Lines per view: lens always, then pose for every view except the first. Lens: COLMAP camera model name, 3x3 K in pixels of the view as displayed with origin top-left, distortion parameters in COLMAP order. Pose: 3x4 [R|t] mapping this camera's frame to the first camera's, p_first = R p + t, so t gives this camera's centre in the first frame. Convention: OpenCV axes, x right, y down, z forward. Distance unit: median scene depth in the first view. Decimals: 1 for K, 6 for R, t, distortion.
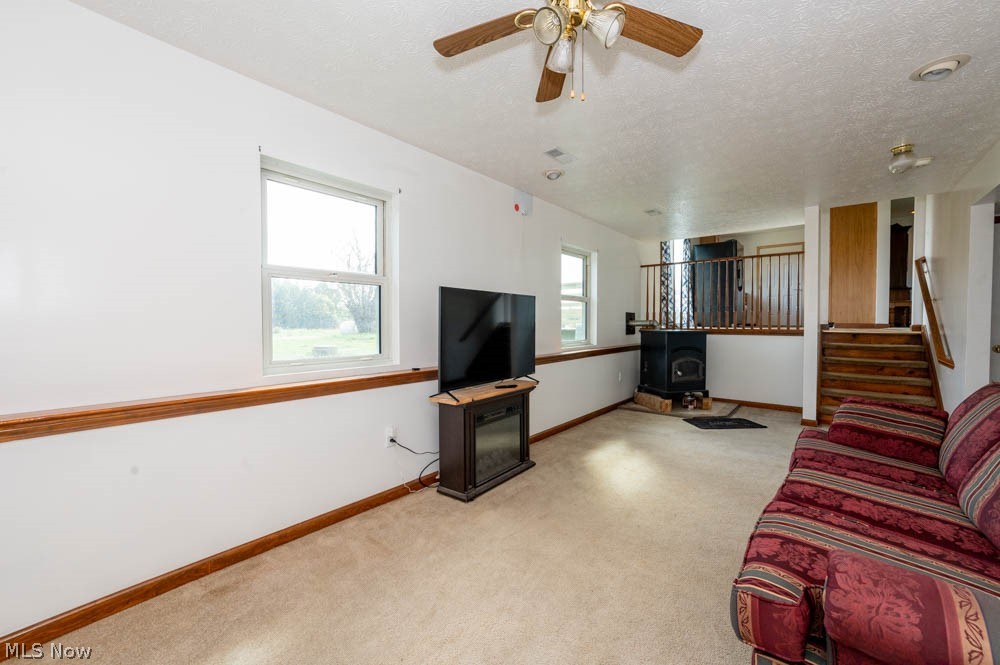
lens RADIAL K [[406.7, 0, 500.0], [0, 406.7, 332.5], [0, 0, 1]] dist [0.000647, 0.000150]
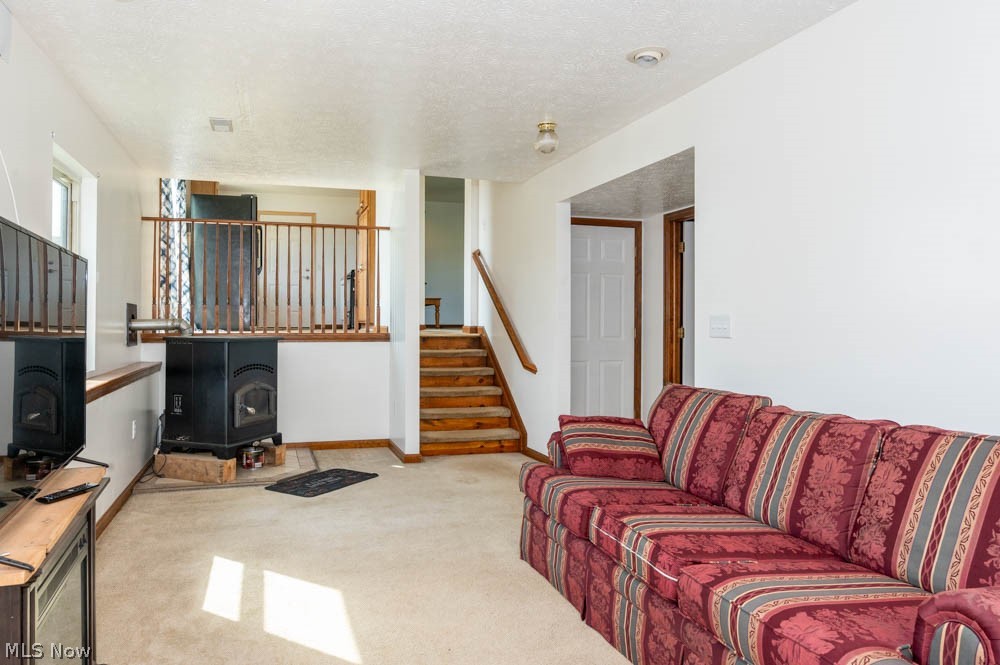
lens RADIAL K [[660.6, 0, 500.0], [0, 660.6, 317.8], [0, 0, 1]] dist [-0.029223, 0.002263]
pose [[0.552842, 0.008475, 0.833243, -0.143497], [0.018028, 0.999593, -0.022128, -0.004495], [-0.833091, 0.027255, 0.552464, 0.177889]]
